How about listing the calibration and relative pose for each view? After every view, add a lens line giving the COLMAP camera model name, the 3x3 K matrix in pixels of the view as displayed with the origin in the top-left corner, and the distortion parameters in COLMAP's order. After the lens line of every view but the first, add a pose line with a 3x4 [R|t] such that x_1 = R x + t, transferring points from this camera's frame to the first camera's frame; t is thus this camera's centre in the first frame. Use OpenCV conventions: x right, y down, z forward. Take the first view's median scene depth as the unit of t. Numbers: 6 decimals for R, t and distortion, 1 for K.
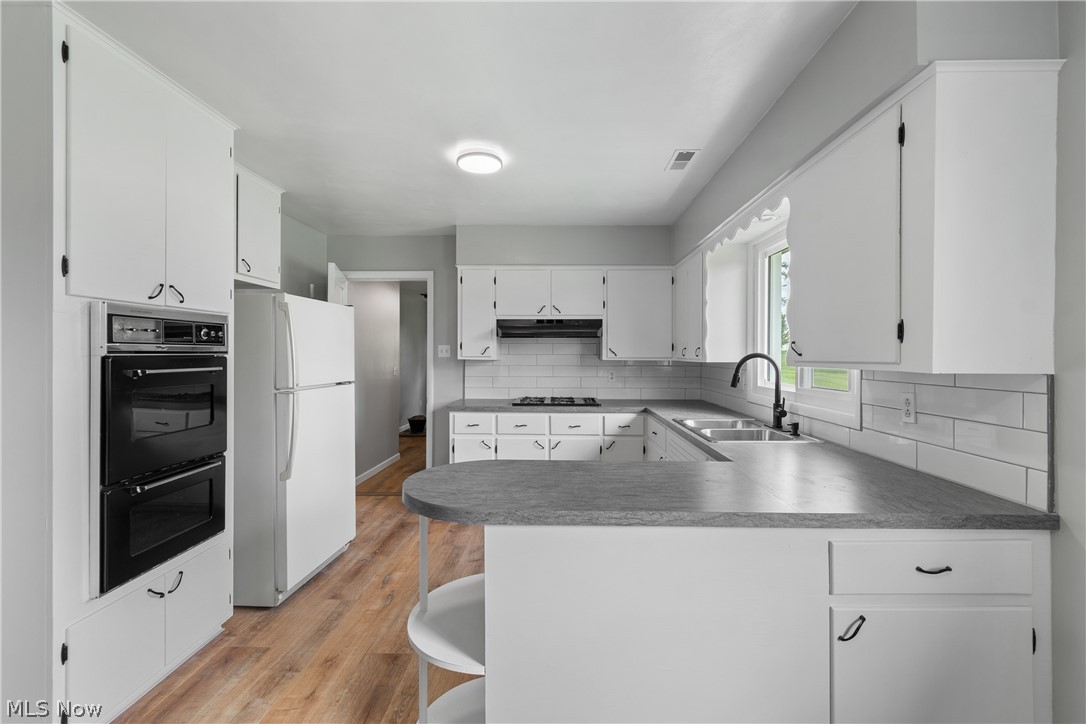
lens RADIAL K [[482.4, 0, 560.3], [0, 482.4, 357.3], [0, 0, 1]] dist [0.002242, -0.001846]
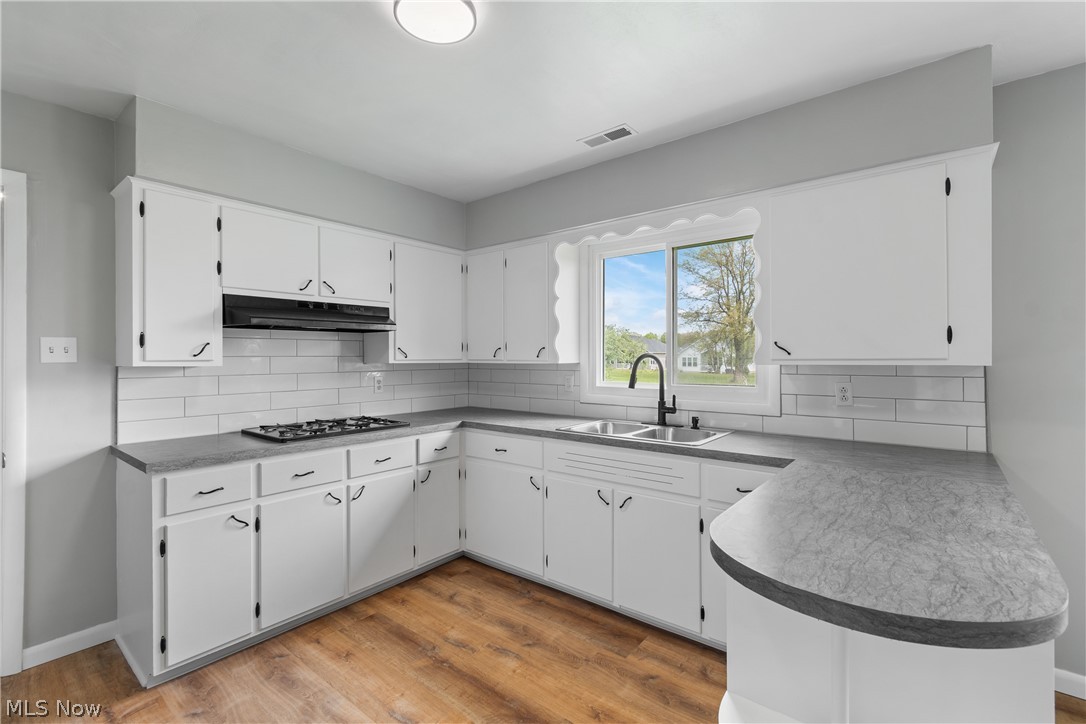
lens RADIAL K [[482.4, 0, 551.4], [0, 482.4, 354.3], [0, 0, 1]] dist [0.002242, -0.001846]
pose [[0.616608, -0.000117, 0.787270, -0.368905], [0.010100, 0.999919, -0.007762, -0.000121], [-0.787206, 0.012738, 0.616559, 0.384584]]
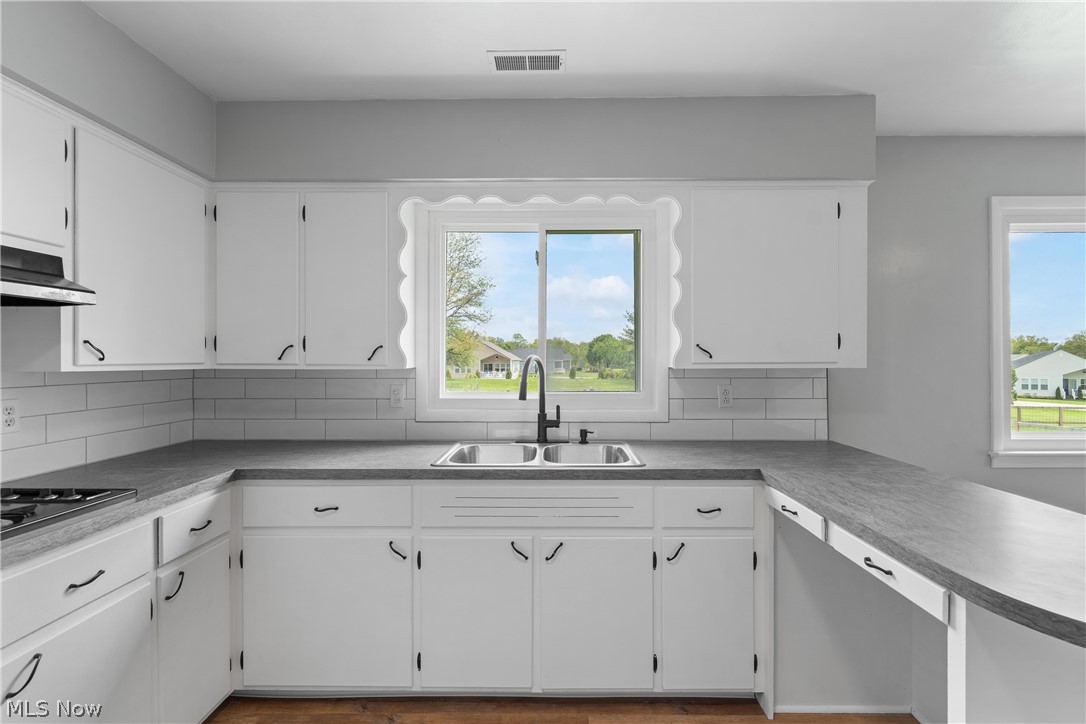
lens RADIAL K [[482.4, 0, 554.2], [0, 482.4, 358.6], [0, 0, 1]] dist [0.002242, -0.001846]
pose [[0.004170, -0.003042, 0.999987, -0.292384], [0.006379, 0.999975, 0.003015, -0.003451], [-0.999971, 0.006367, 0.004190, 0.691139]]
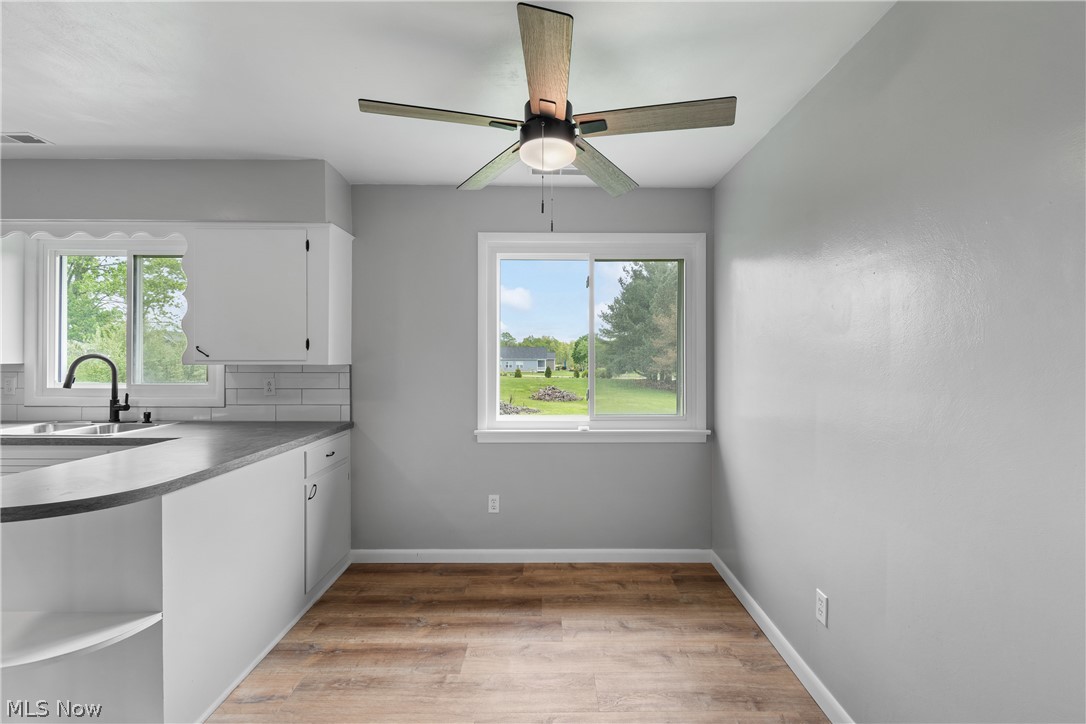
lens RADIAL K [[482.4, 0, 552.4], [0, 482.4, 360.8], [0, 0, 1]] dist [0.002242, -0.001846]
pose [[-0.016738, -0.009842, 0.999811, -0.476146], [0.002765, 0.999947, 0.009889, -0.001065], [-0.999856, 0.002930, -0.016710, 0.010339]]
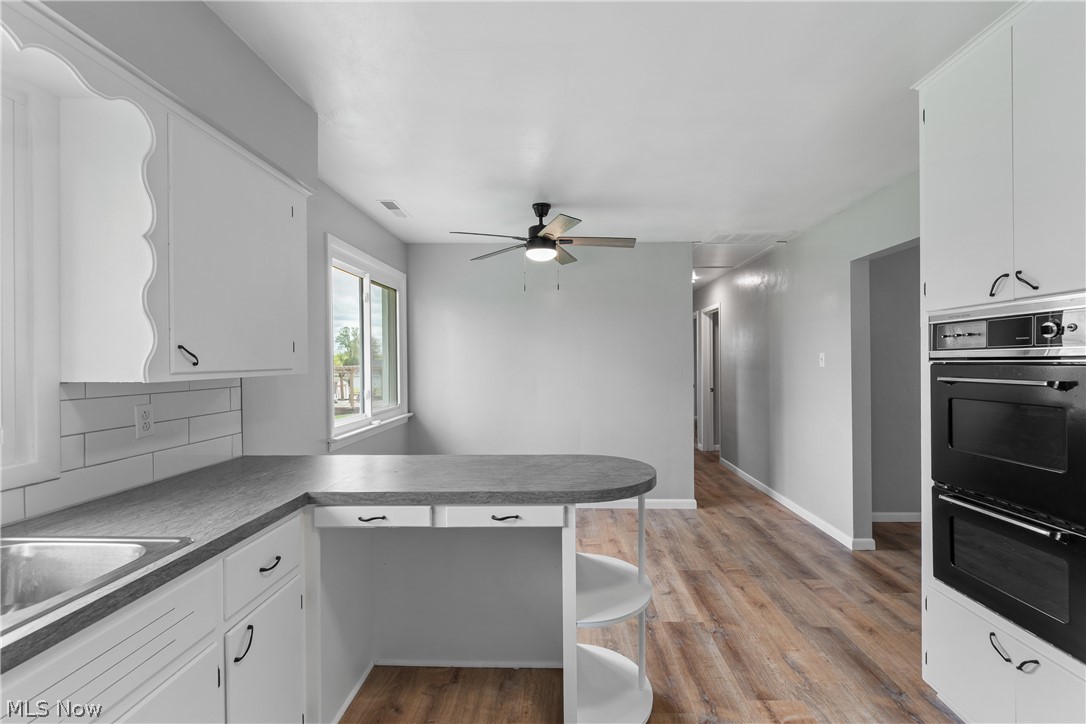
lens RADIAL K [[482.4, 0, 547.9], [0, 482.4, 362.5], [0, 0, 1]] dist [0.002242, -0.001846]
pose [[-0.999759, 0.002920, 0.021739, -0.034804], [0.003085, 0.999966, 0.007597, -0.005591], [-0.021716, 0.007662, -0.999735, 0.898180]]
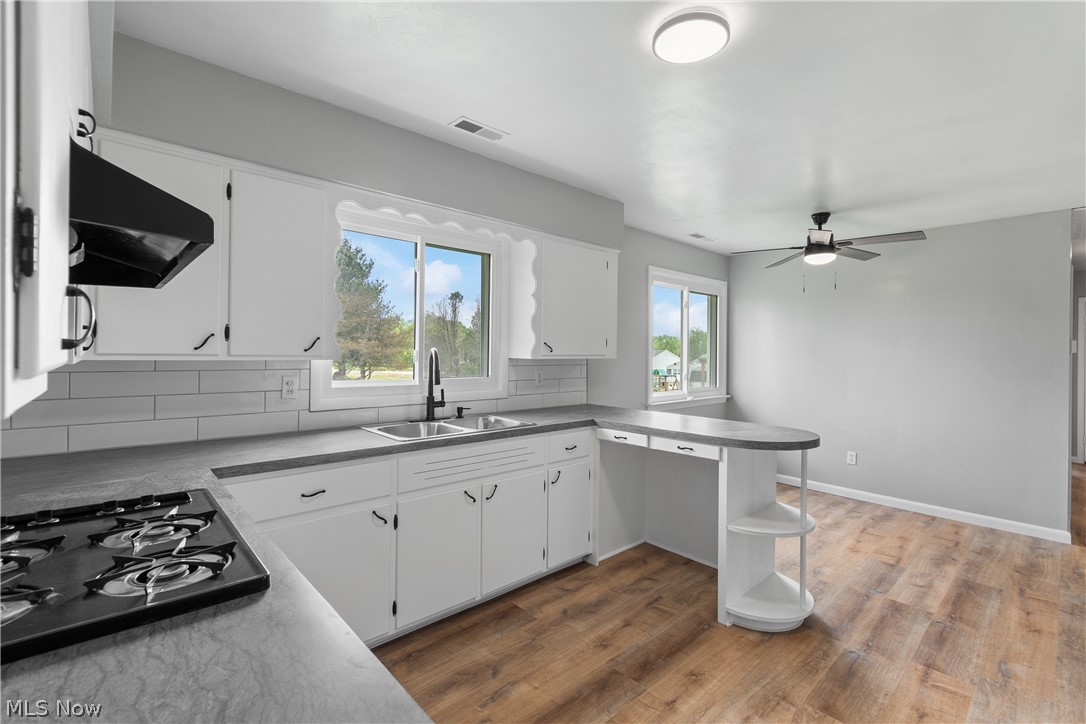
lens RADIAL K [[482.4, 0, 556.3], [0, 482.4, 349.5], [0, 0, 1]] dist [0.002242, -0.001846]
pose [[-0.686855, -0.008611, 0.726744, -0.350656], [-0.010299, 0.999945, 0.002115, -0.007321], [-0.726722, -0.006031, -0.686906, 1.078595]]
